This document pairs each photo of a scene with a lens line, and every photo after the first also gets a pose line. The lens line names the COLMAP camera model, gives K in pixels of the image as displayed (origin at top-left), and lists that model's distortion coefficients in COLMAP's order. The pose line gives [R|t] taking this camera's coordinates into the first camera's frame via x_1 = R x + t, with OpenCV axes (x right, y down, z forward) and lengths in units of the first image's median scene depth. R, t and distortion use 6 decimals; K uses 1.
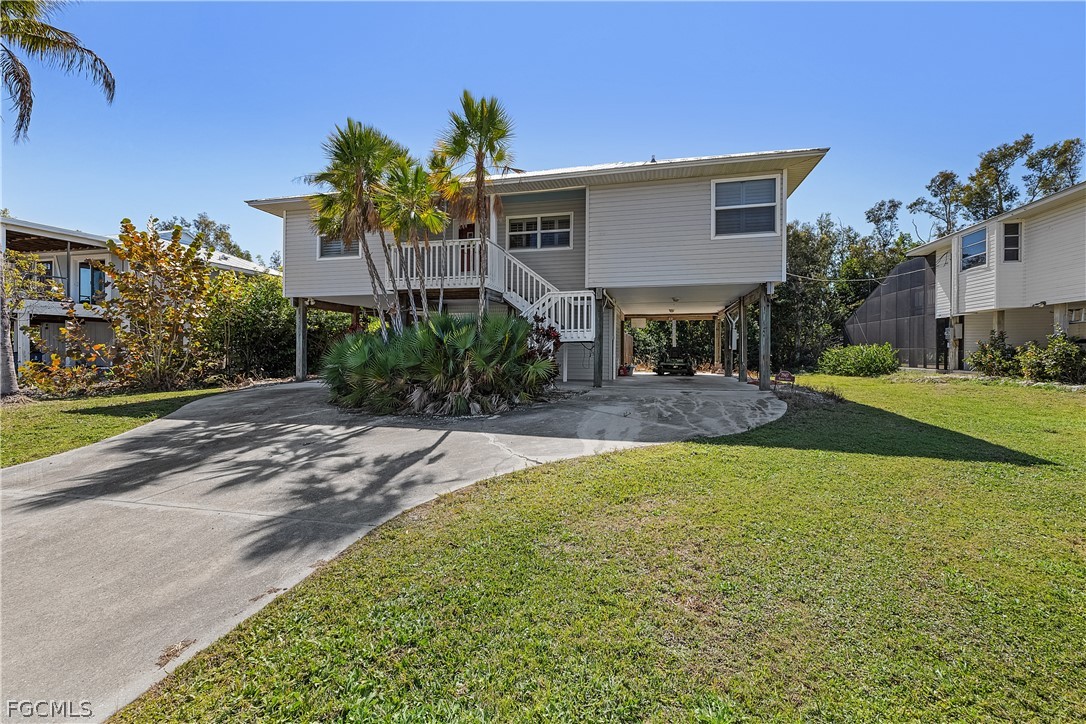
lens RADIAL K [[464.1, 0, 538.4], [0, 464.1, 354.9], [0, 0, 1]] dist [0.002409, 0.000100]
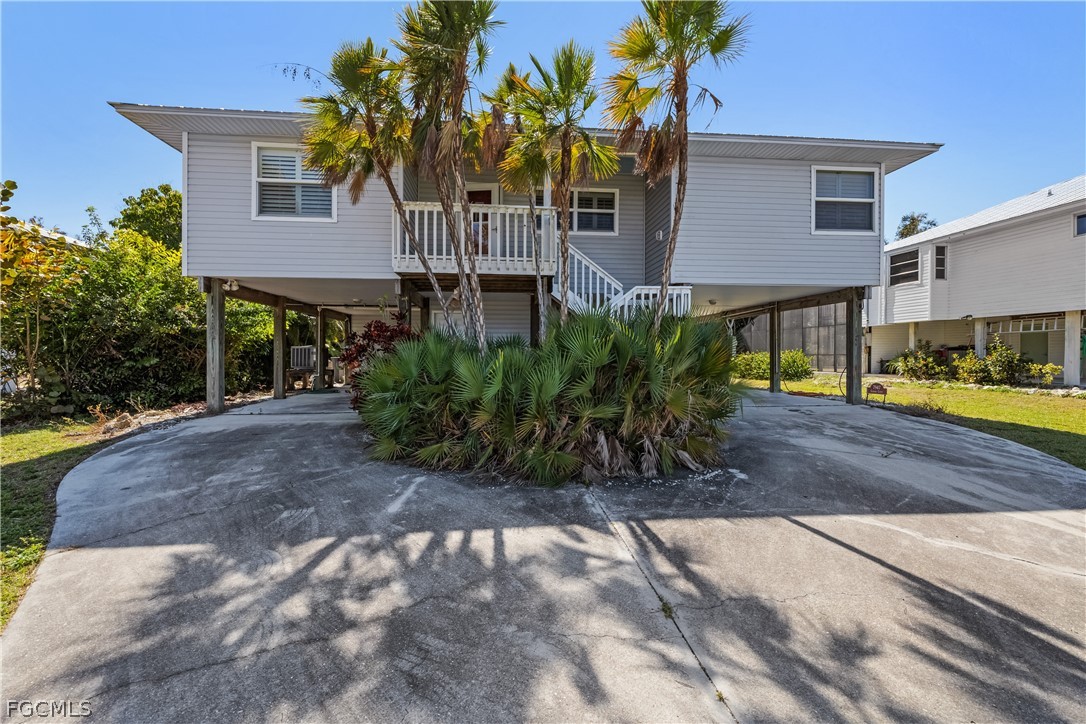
lens RADIAL K [[464.1, 0, 544.6], [0, 464.1, 355.1], [0, 0, 1]] dist [0.002409, 0.000100]
pose [[0.941527, -0.003585, 0.336918, -0.308535], [0.005808, 0.999968, -0.005589, -0.015108], [-0.336887, 0.007219, 0.941517, 0.274451]]
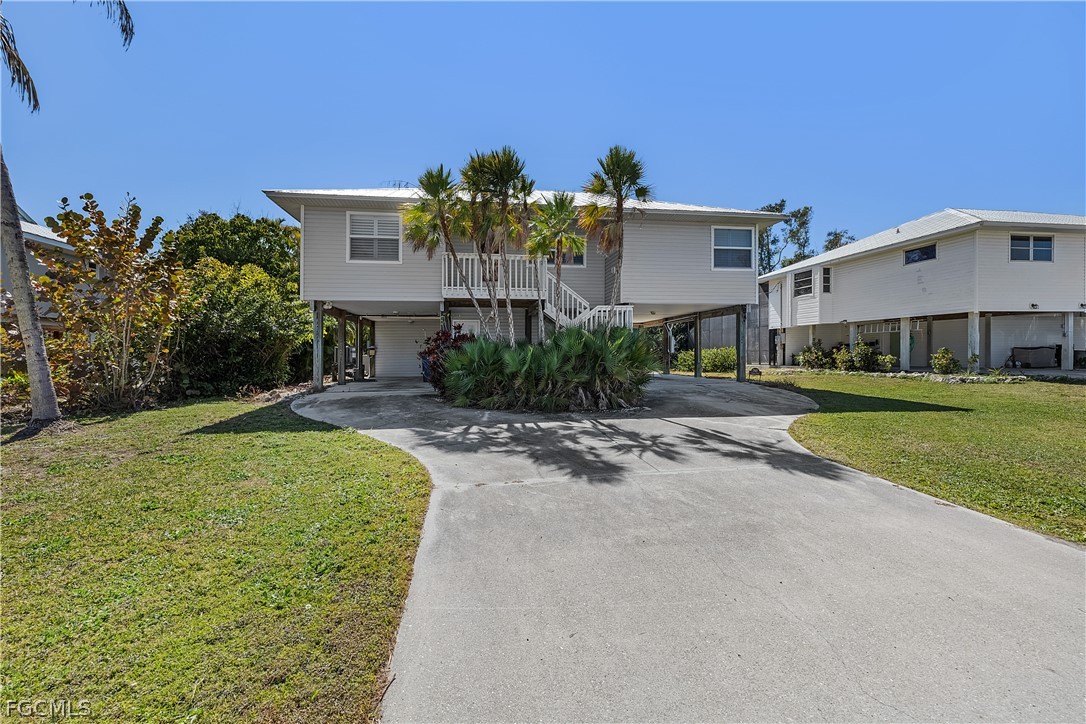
lens RADIAL K [[464.1, 0, 545.1], [0, 464.1, 360.4], [0, 0, 1]] dist [0.002409, 0.000100]
pose [[0.915955, -0.015943, 0.400965, -0.472521], [0.014224, 0.999872, 0.007264, -0.005323], [-0.401030, -0.000950, 0.916065, -0.022156]]
